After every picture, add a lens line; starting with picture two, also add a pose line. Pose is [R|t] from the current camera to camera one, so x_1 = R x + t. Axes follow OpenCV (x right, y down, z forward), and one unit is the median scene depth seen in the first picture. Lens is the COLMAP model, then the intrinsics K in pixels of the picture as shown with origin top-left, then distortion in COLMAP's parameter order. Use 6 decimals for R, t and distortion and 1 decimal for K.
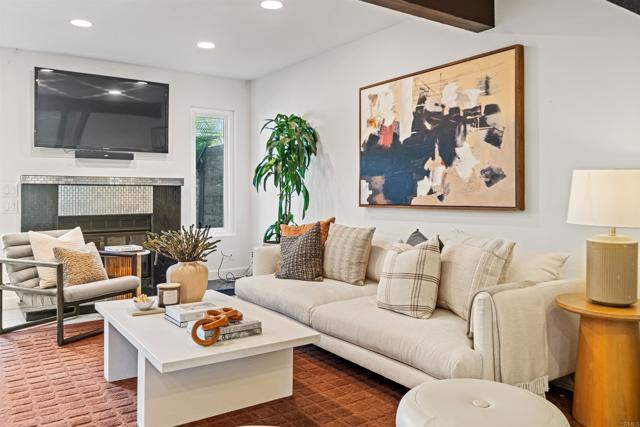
lens RADIAL K [[506.5, 0, 320.3], [0, 506.5, 191.0], [0, 0, 1]] dist [0.006772, 0.002075]
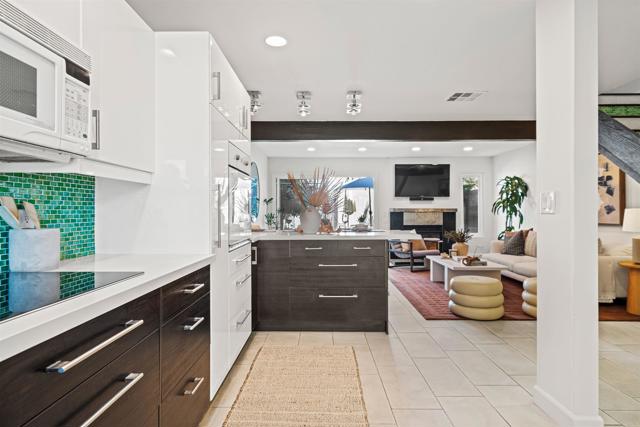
lens RADIAL K [[367.3, 0, 319.1], [0, 367.3, 209.8], [0, 0, 1]] dist [0.014345, 0.000428]
pose [[0.816890, -0.005131, -0.576770, 0.189032], [0.003796, 0.999987, -0.003520, -0.021183], [0.576781, 0.000686, 0.816899, -0.764669]]
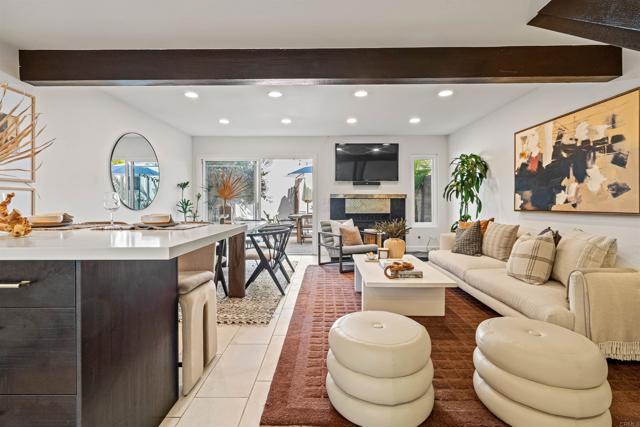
lens RADIAL K [[294.6, 0, 319.1], [0, 294.6, 203.0], [0, 0, 1]] dist [0.001491, 0.000241]
pose [[0.813585, 0.000094, -0.581447, 0.120099], [0.003595, 0.999980, 0.005193, -0.000571], [0.581435, -0.006316, 0.813568, -0.060761]]
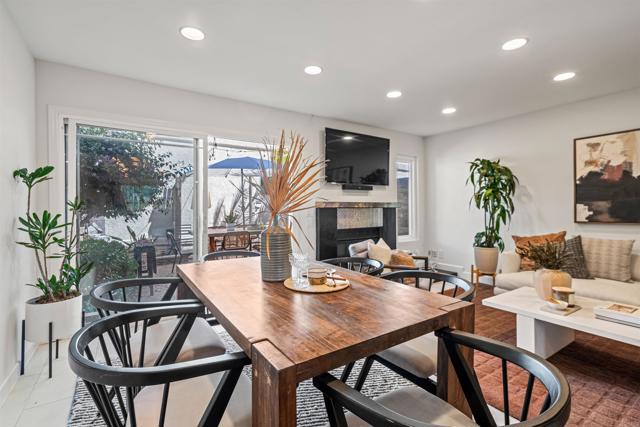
lens RADIAL K [[295.6, 0, 317.8], [0, 295.6, 207.8], [0, 0, 1]] dist [0.000290, -0.000952]
pose [[0.999743, -0.005084, -0.022100, -0.650102], [0.005197, 0.999974, 0.005078, -0.019927], [0.022074, -0.005192, 0.999743, 0.168660]]
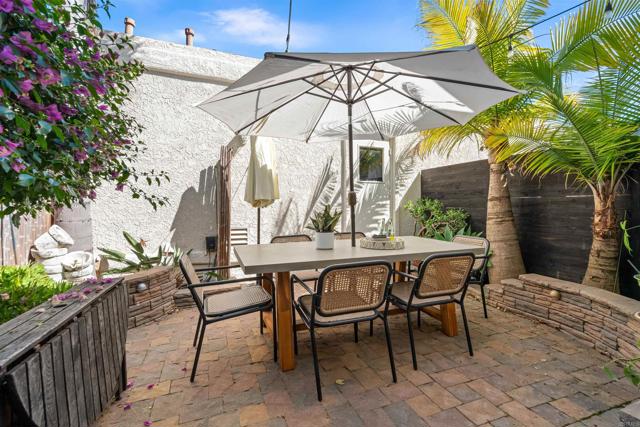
lens RADIAL K [[295.6, 0, 317.8], [0, 295.6, 207.8], [0, 0, 1]] dist [0.000290, -0.000952]
pose [[0.965502, -0.006719, -0.260308, -0.956947], [0.008546, 0.999946, 0.005887, 0.011137], [0.260255, -0.007909, 0.965508, 1.024051]]
